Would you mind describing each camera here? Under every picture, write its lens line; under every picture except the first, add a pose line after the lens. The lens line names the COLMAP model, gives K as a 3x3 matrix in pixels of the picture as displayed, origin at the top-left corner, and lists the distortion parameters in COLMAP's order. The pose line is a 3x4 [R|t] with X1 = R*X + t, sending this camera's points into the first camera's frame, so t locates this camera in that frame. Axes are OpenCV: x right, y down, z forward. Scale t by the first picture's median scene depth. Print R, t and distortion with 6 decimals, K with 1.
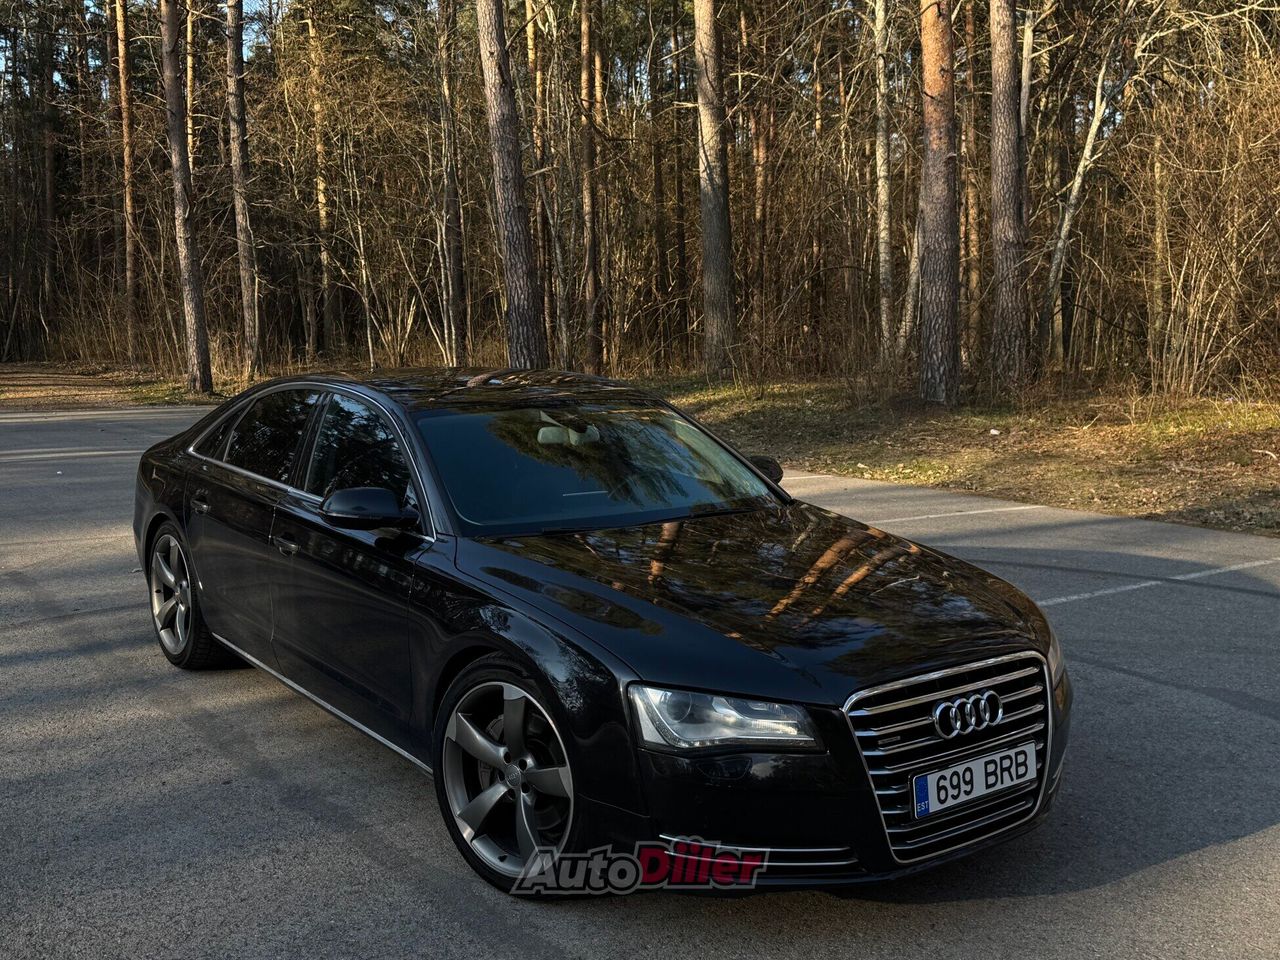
lens RADIAL K [[1176.2, 0, 640.0], [0, 1176.2, 480.0], [0, 0, 1]] dist [0.175272, -0.328499]
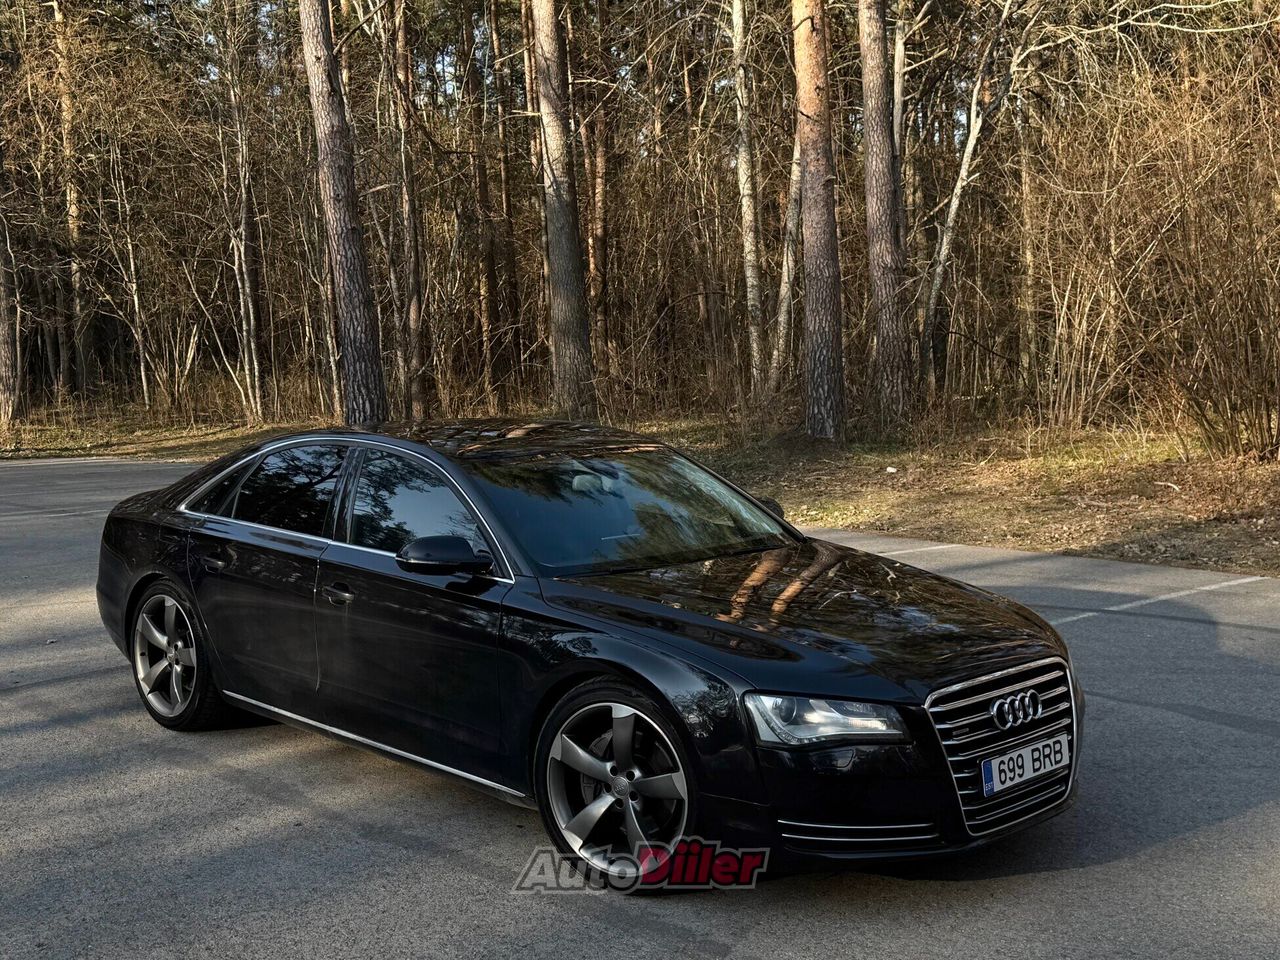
lens RADIAL K [[1339.2, 0, 640.0], [0, 1339.2, 480.0], [0, 0, 1]] dist [0.164725, -0.299054]
pose [[0.992346, -0.024916, 0.120946, -0.120443], [0.029536, 0.998895, -0.036553, 0.003569], [-0.119902, 0.039846, 0.991986, -0.141628]]
